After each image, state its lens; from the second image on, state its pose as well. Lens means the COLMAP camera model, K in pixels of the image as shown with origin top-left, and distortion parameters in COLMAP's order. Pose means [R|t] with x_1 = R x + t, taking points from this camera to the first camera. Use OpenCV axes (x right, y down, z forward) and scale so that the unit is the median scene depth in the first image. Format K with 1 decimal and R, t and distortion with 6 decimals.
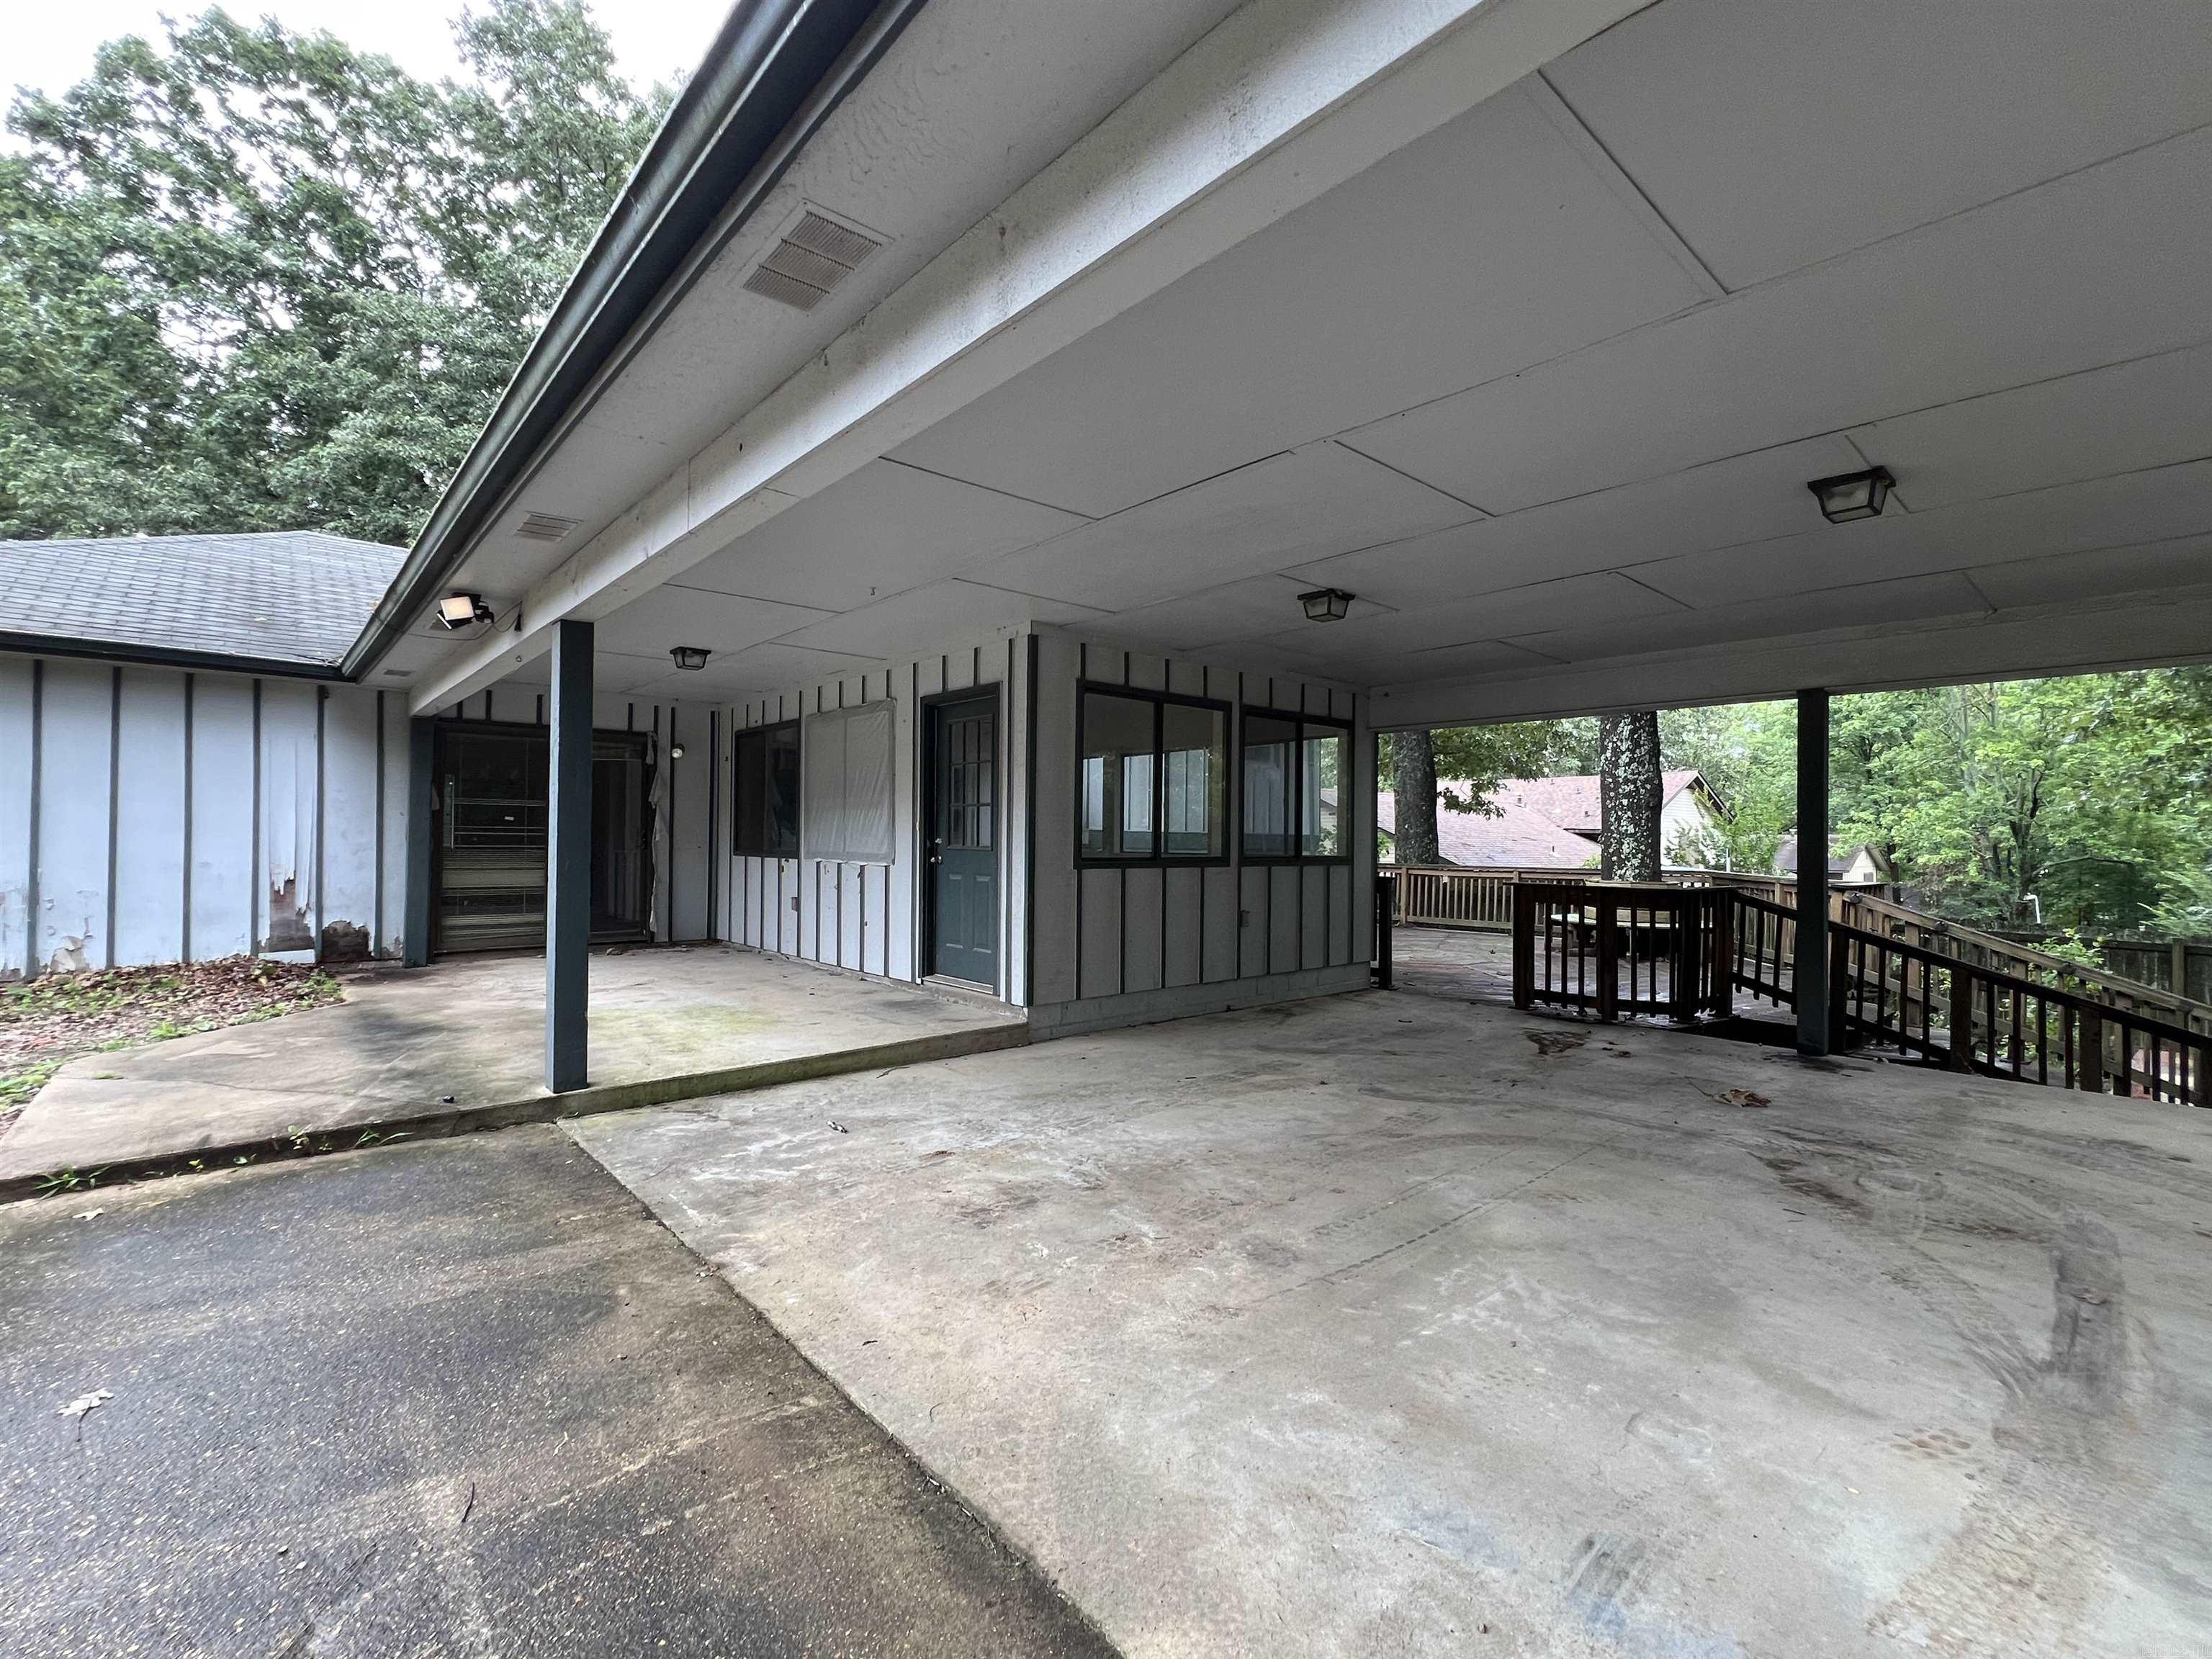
lens RADIAL K [[984.1, 0, 1094.3], [0, 984.1, 823.0], [0, 0, 1]] dist [-0.000974, -0.000424]
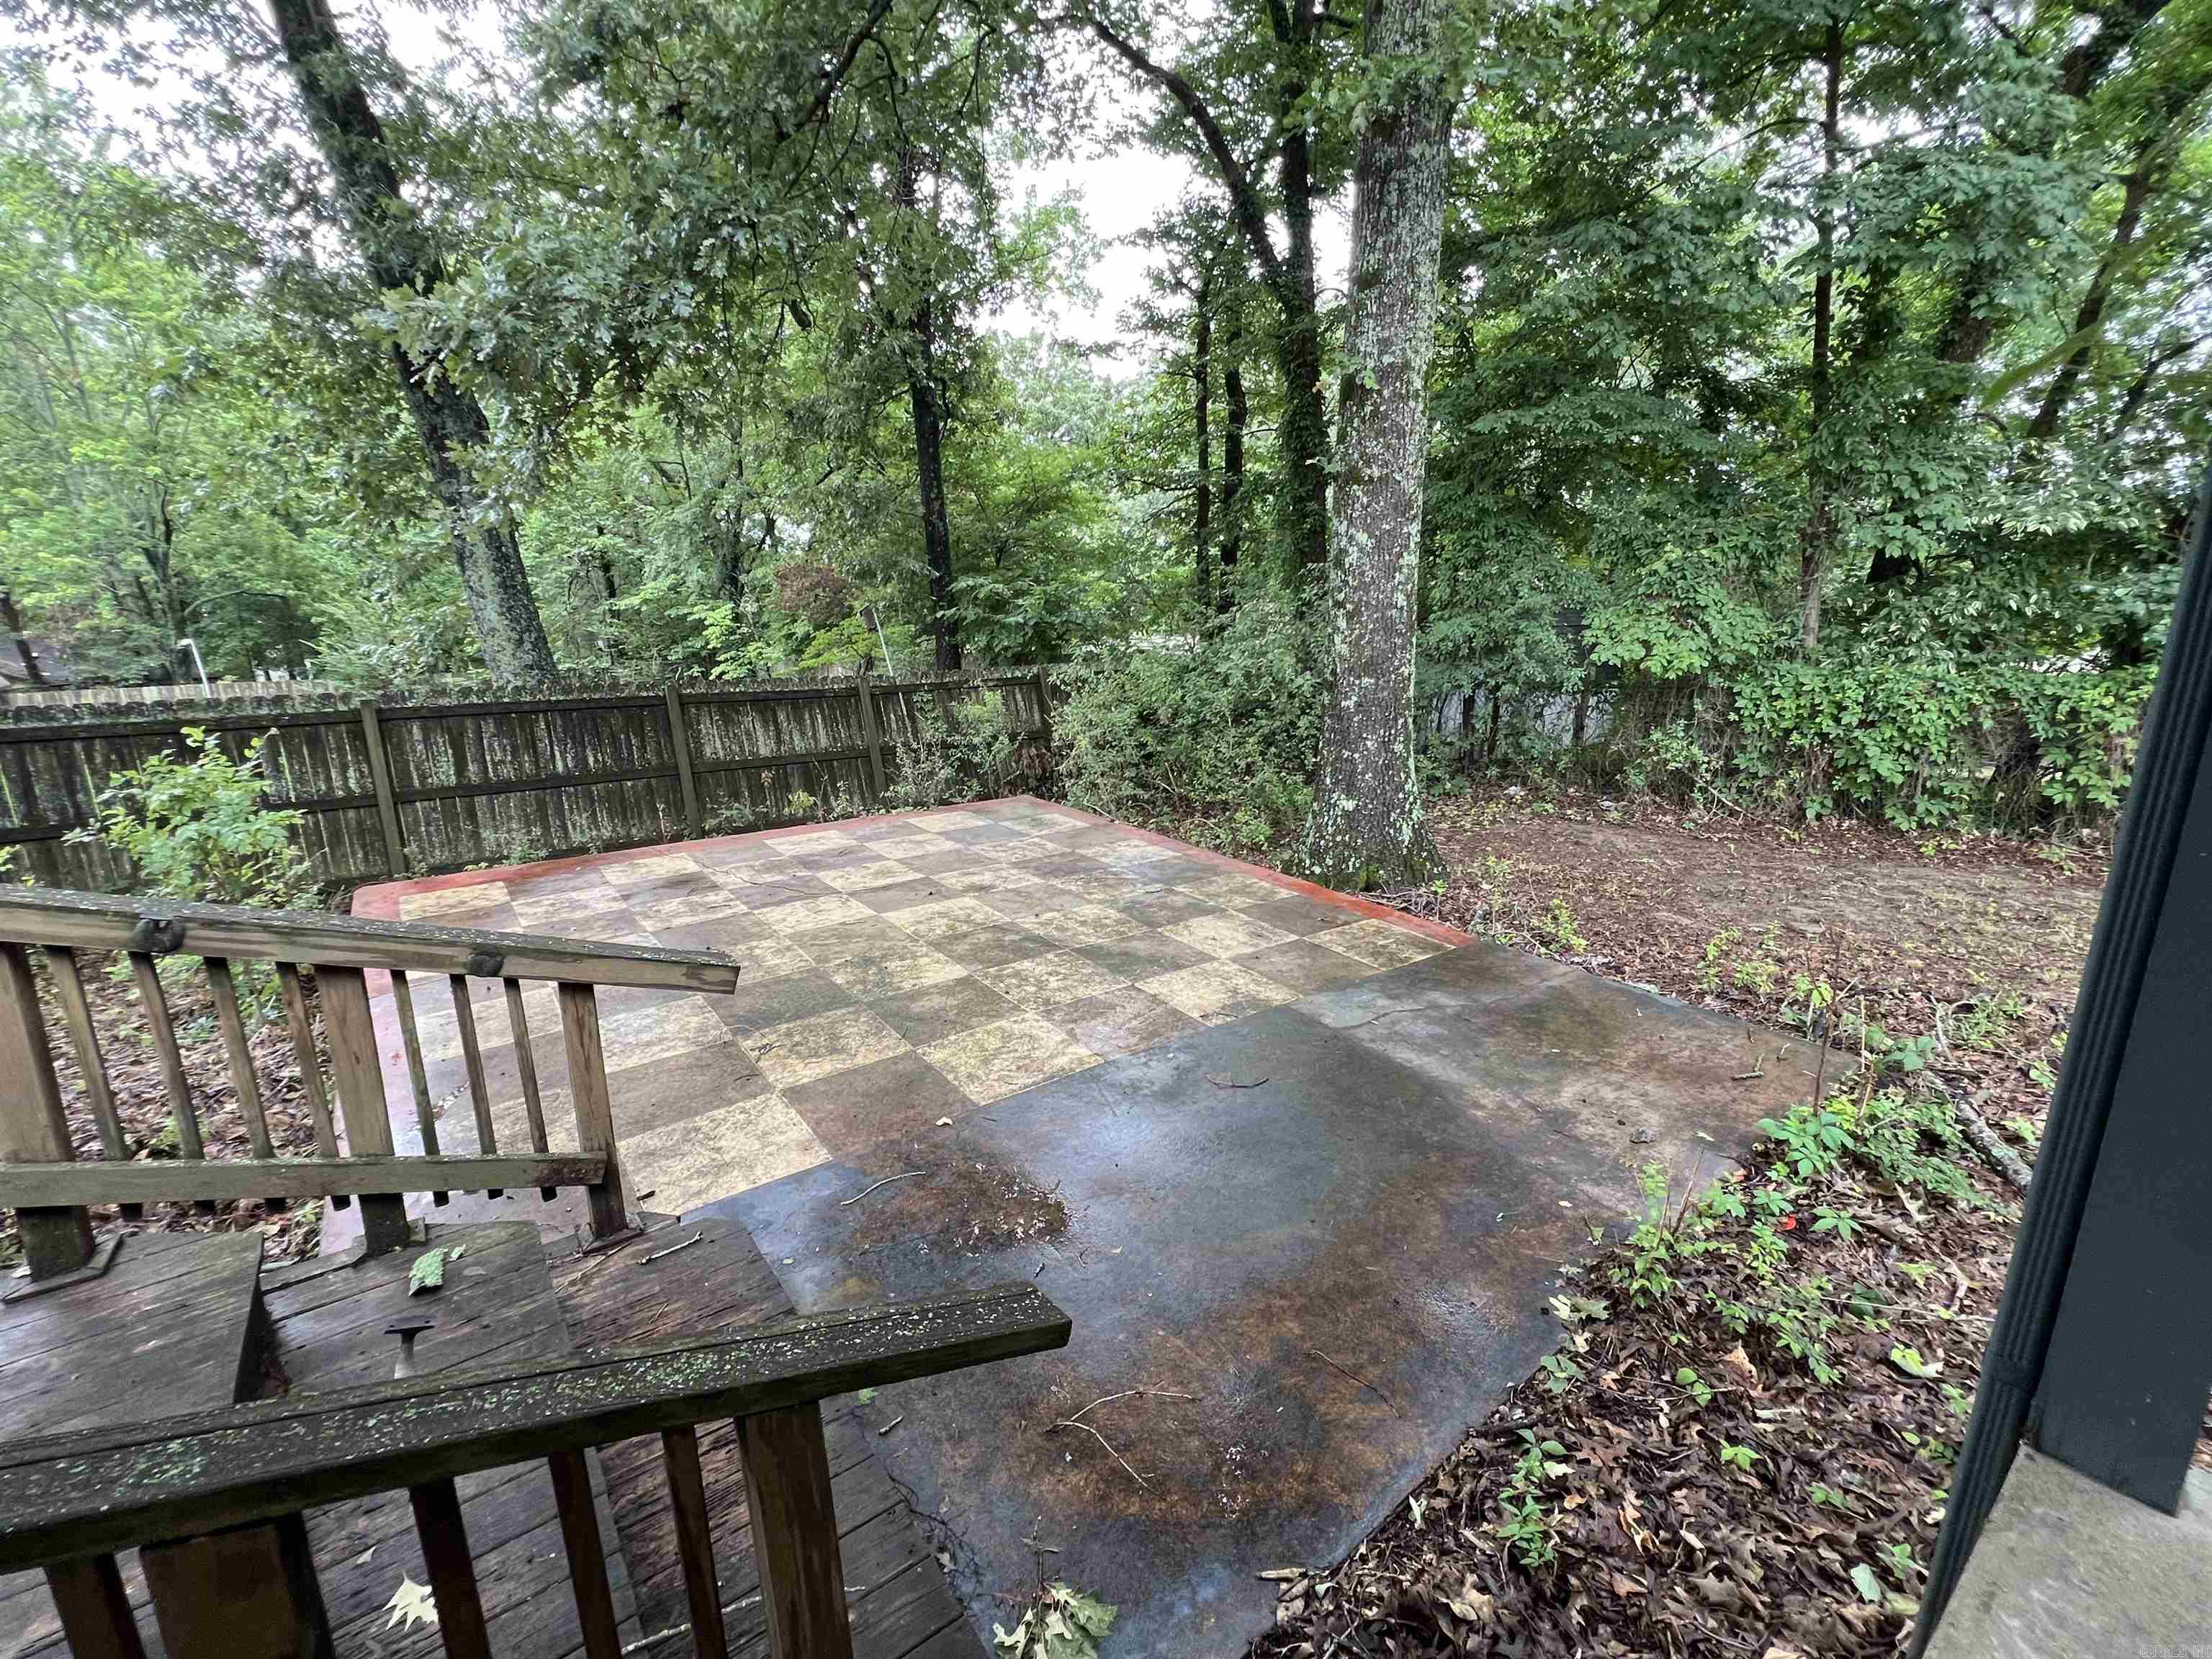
lens RADIAL K [[984.1, 0, 1099.1], [0, 984.1, 828.8], [0, 0, 1]] dist [-0.000974, -0.000424]
pose [[0.079905, -0.256979, 0.963108, 0.166849], [-0.004851, 0.966086, 0.258175, 0.009493], [-0.996791, -0.025301, 0.075948, 0.157751]]
